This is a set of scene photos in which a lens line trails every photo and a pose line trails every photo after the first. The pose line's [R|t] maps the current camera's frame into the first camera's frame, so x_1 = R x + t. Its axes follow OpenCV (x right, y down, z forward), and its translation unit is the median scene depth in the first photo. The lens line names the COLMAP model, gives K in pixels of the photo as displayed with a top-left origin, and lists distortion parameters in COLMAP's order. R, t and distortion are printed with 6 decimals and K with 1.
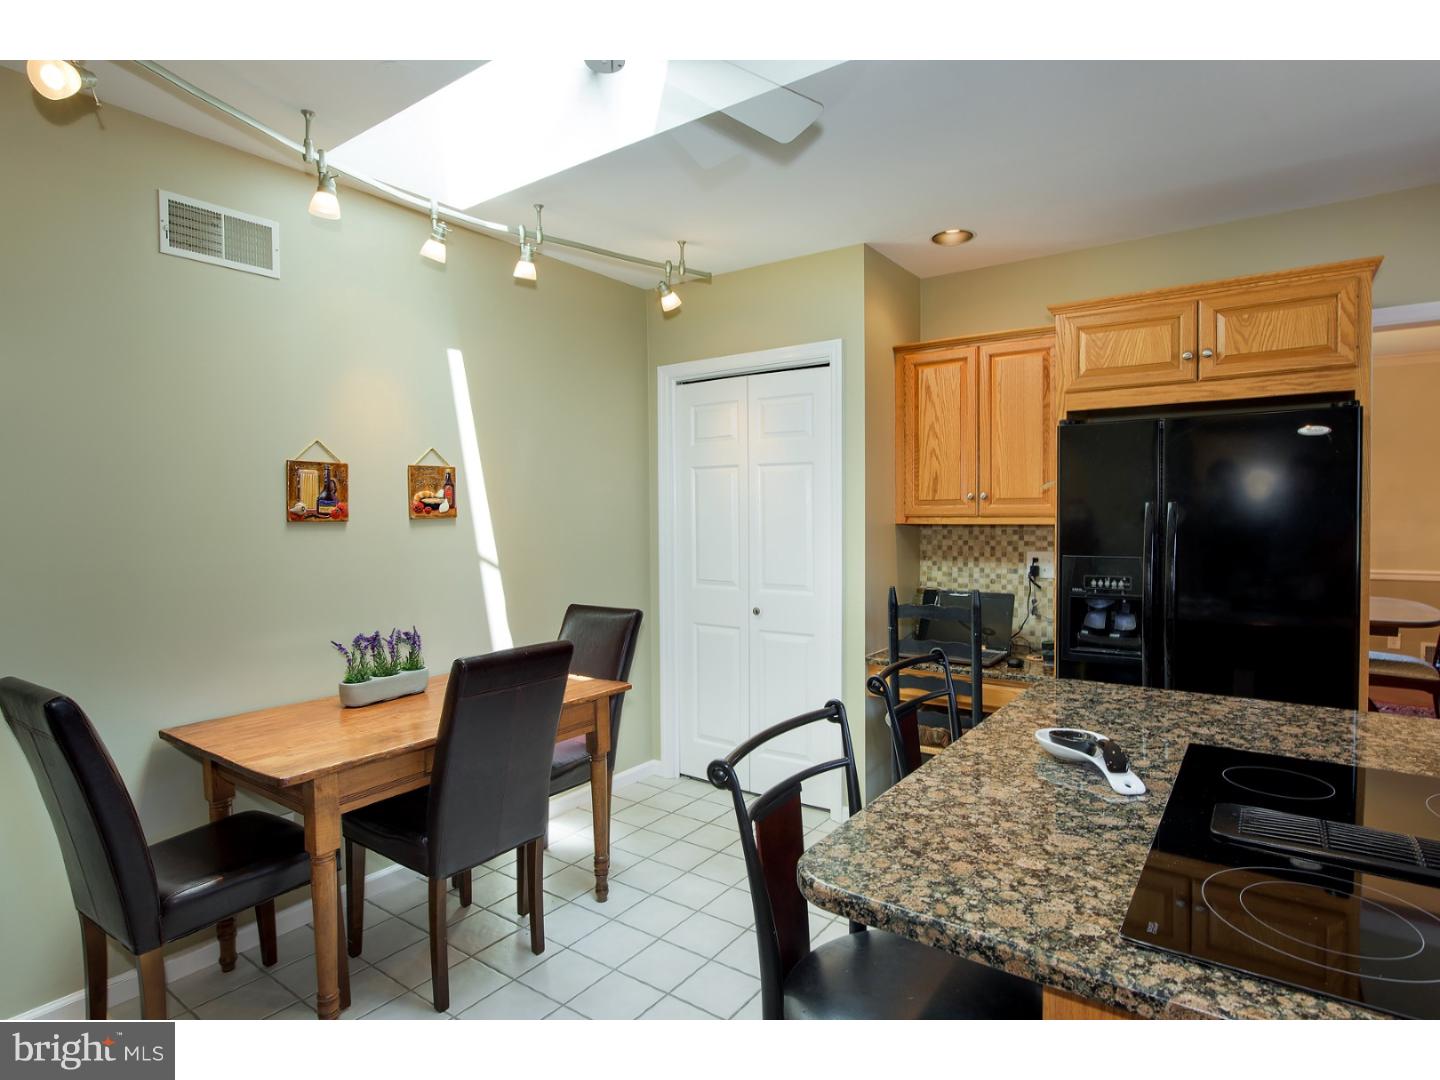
lens RADIAL K [[762.7, 0, 722.7], [0, 762.7, 532.3], [0, 0, 1]] dist [-0.013103, -0.000055]
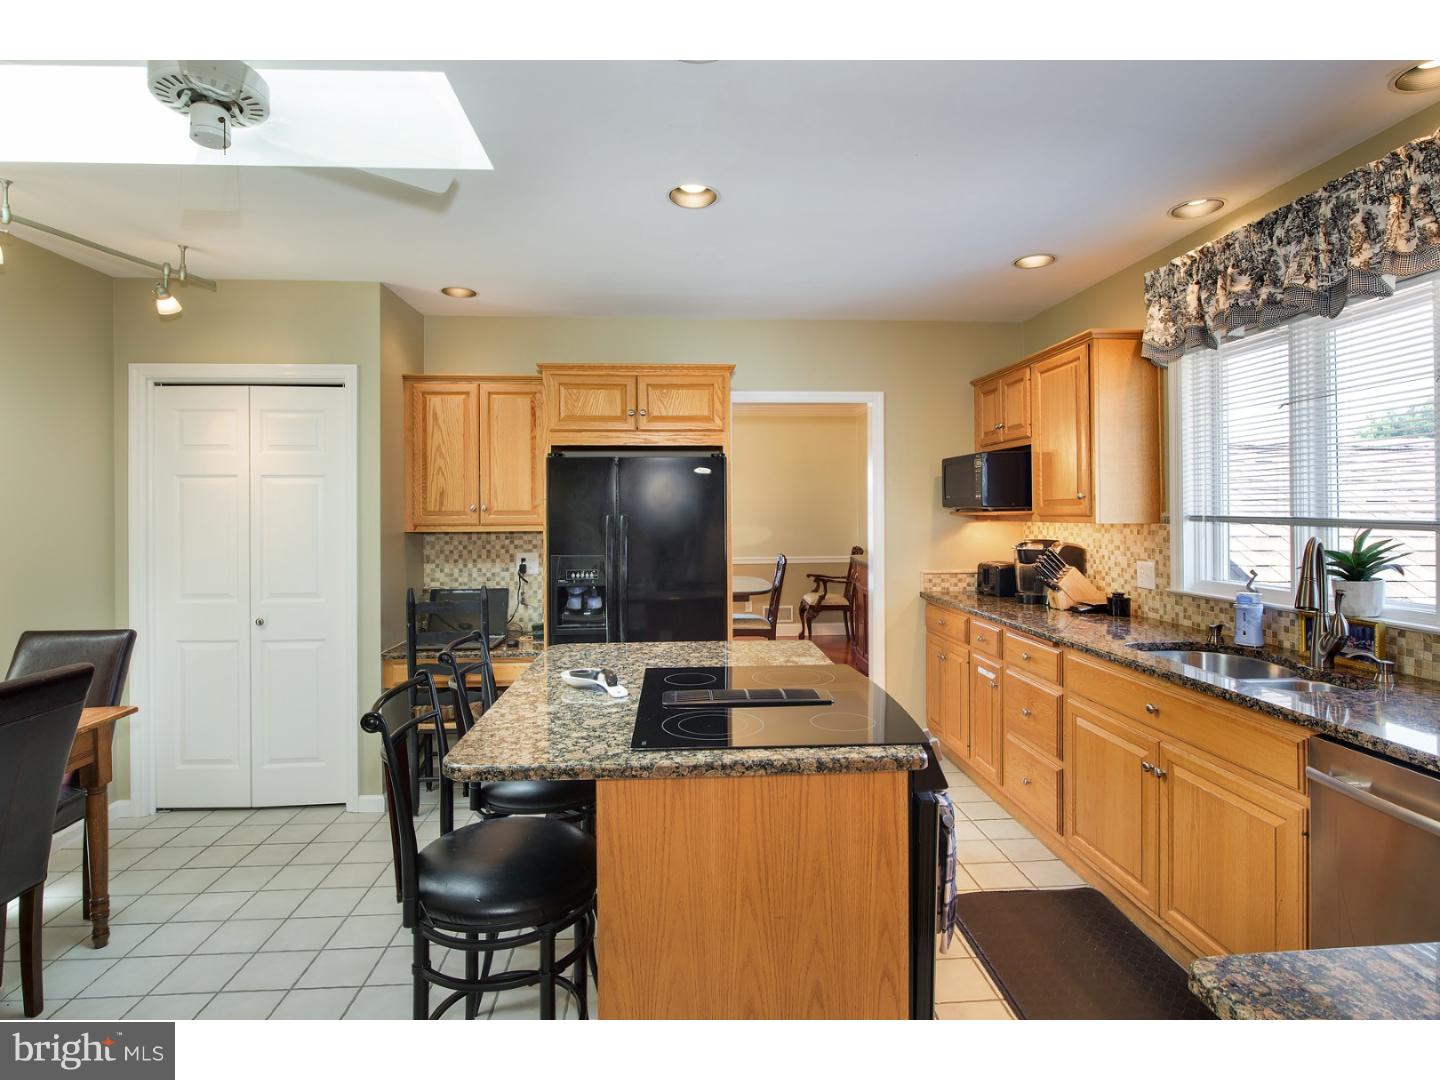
lens RADIAL K [[762.7, 0, 722.7], [0, 762.7, 532.3], [0, 0, 1]] dist [-0.013103, -0.000055]
pose [[0.771415, -0.015663, 0.636139, -0.141932], [0.016042, 0.999858, 0.005164, -0.010660], [-0.636130, 0.006221, 0.771557, -0.179897]]
